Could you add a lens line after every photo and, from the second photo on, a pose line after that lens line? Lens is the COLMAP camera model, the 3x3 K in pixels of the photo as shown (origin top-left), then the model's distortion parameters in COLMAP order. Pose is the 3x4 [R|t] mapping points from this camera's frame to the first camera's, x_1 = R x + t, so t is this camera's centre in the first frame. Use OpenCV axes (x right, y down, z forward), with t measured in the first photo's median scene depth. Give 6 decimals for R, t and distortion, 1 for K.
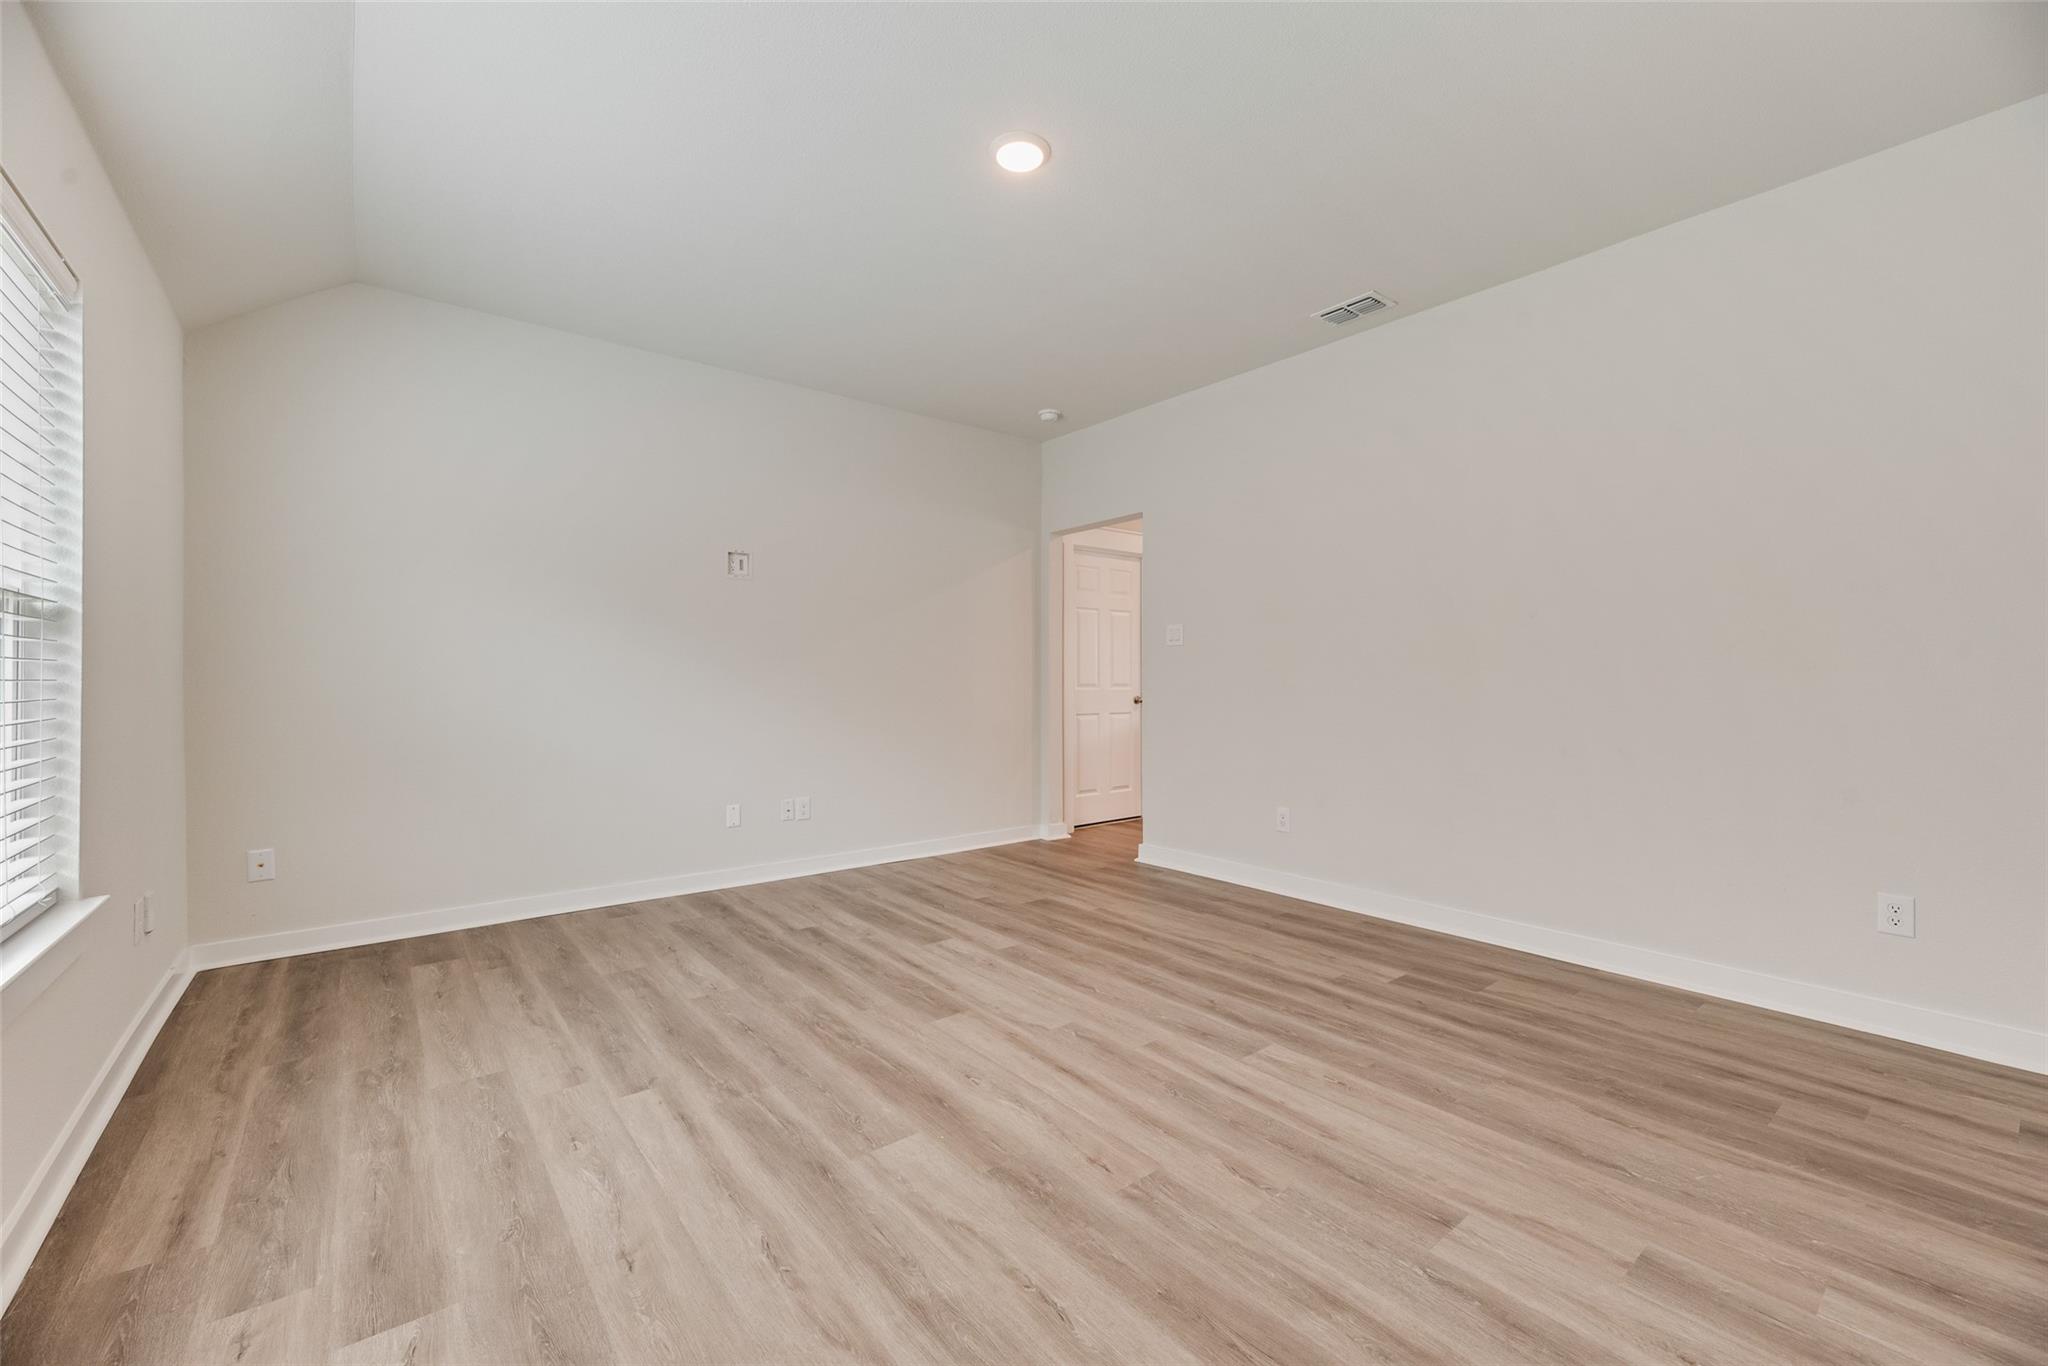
lens RADIAL K [[822.8, 0, 1025.3], [0, 822.8, 691.6], [0, 0, 1]] dist [0.000065, 0.000164]
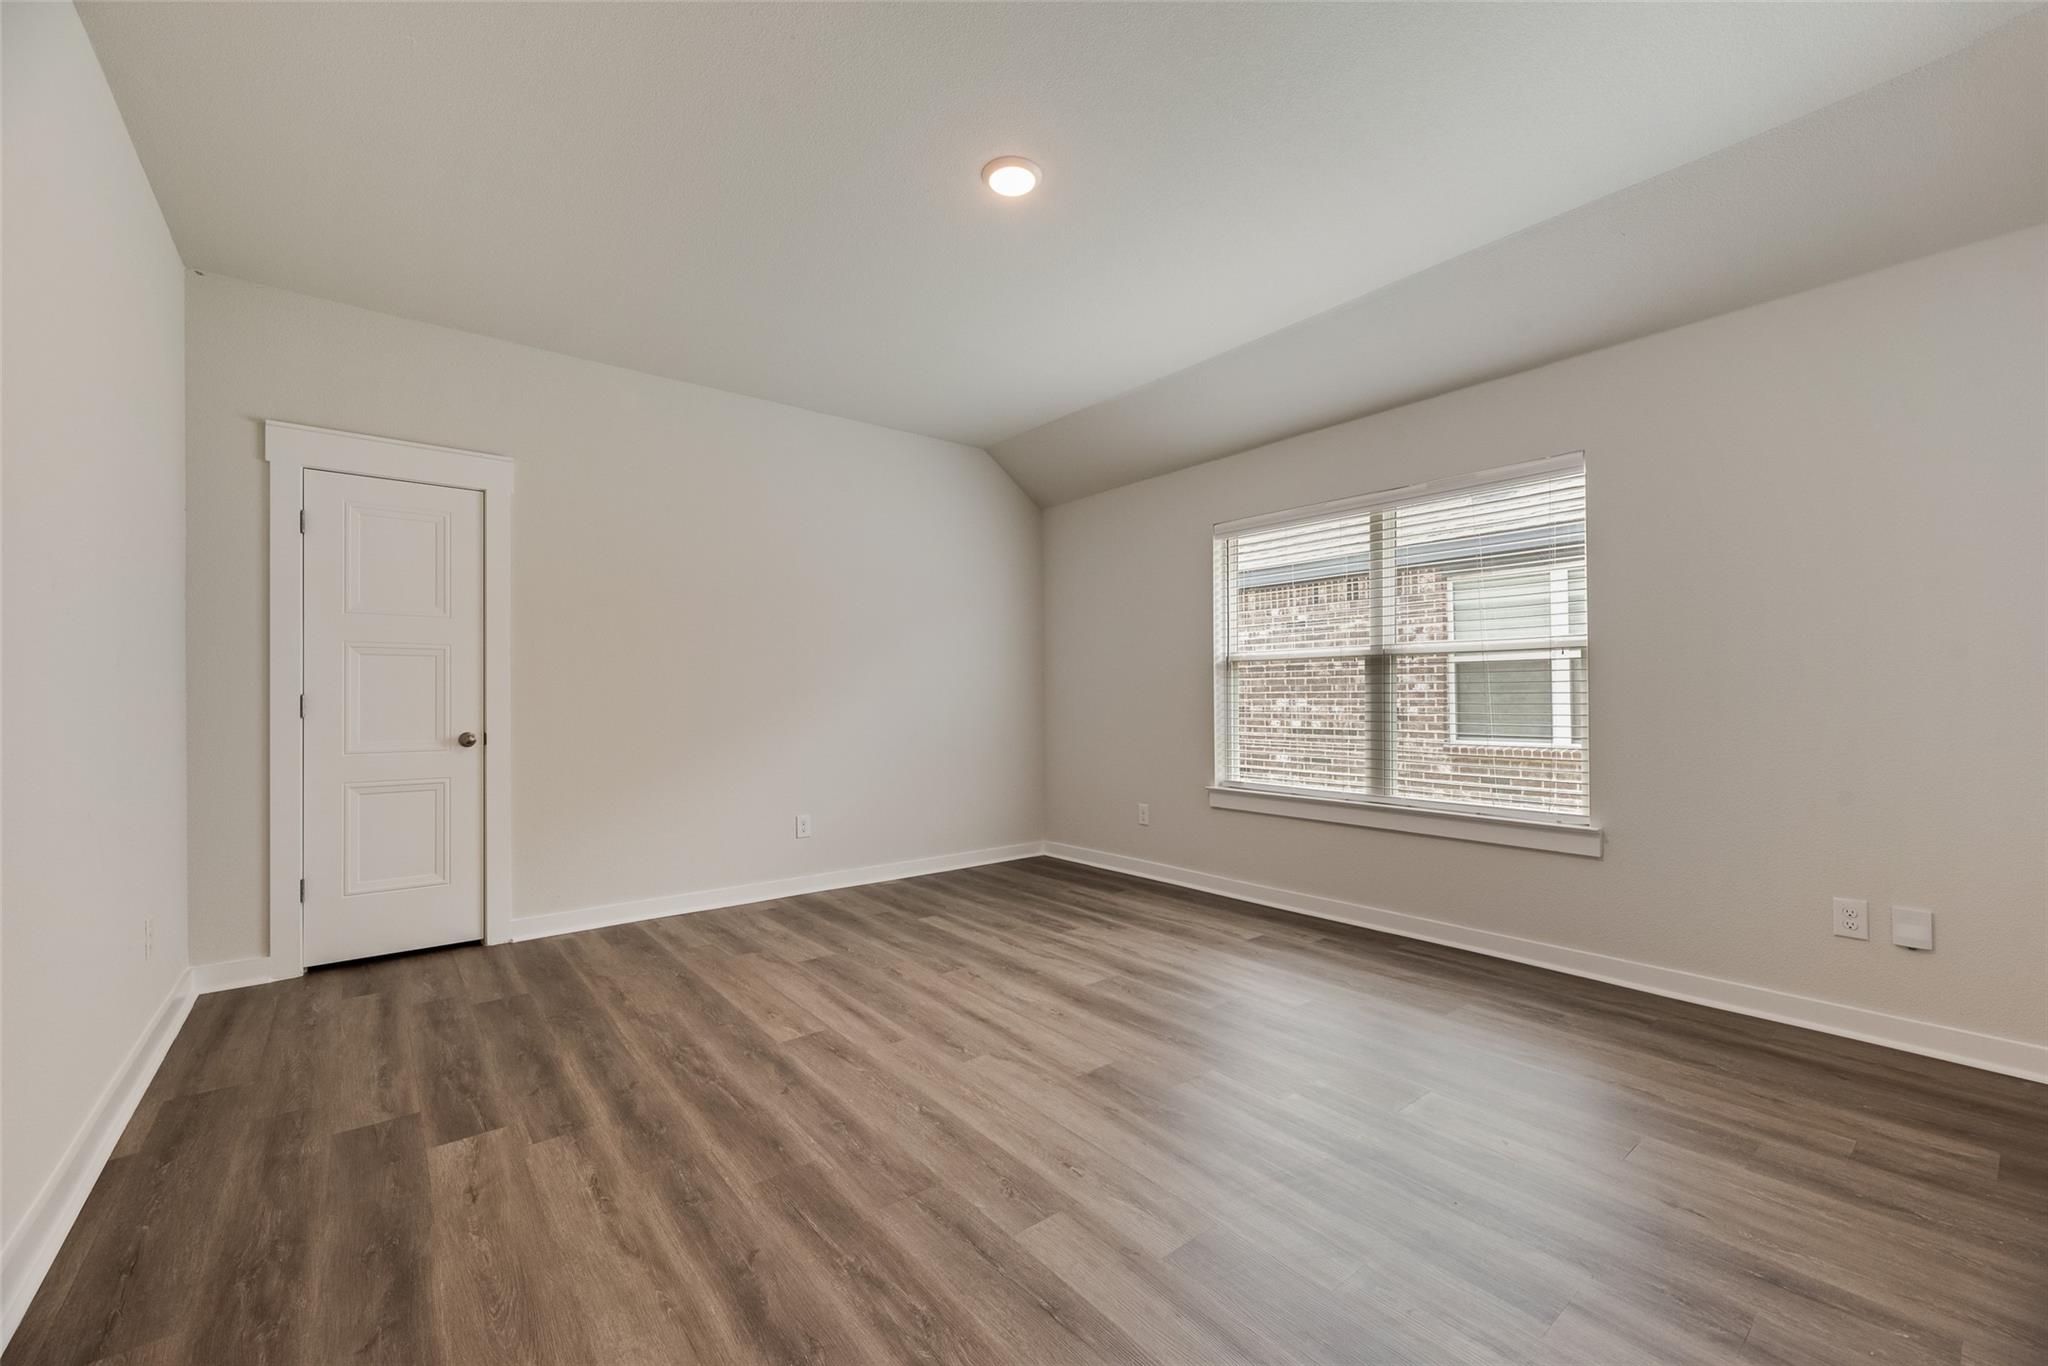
lens RADIAL K [[822.8, 0, 1025.3], [0, 822.8, 691.6], [0, 0, 1]] dist [0.000065, 0.000164]
pose [[-0.999969, 0.007816, 0.000307, -0.018960], [0.007819, 0.999904, 0.011479, -0.034899], [-0.000217, 0.011482, -0.999934, 2.132655]]
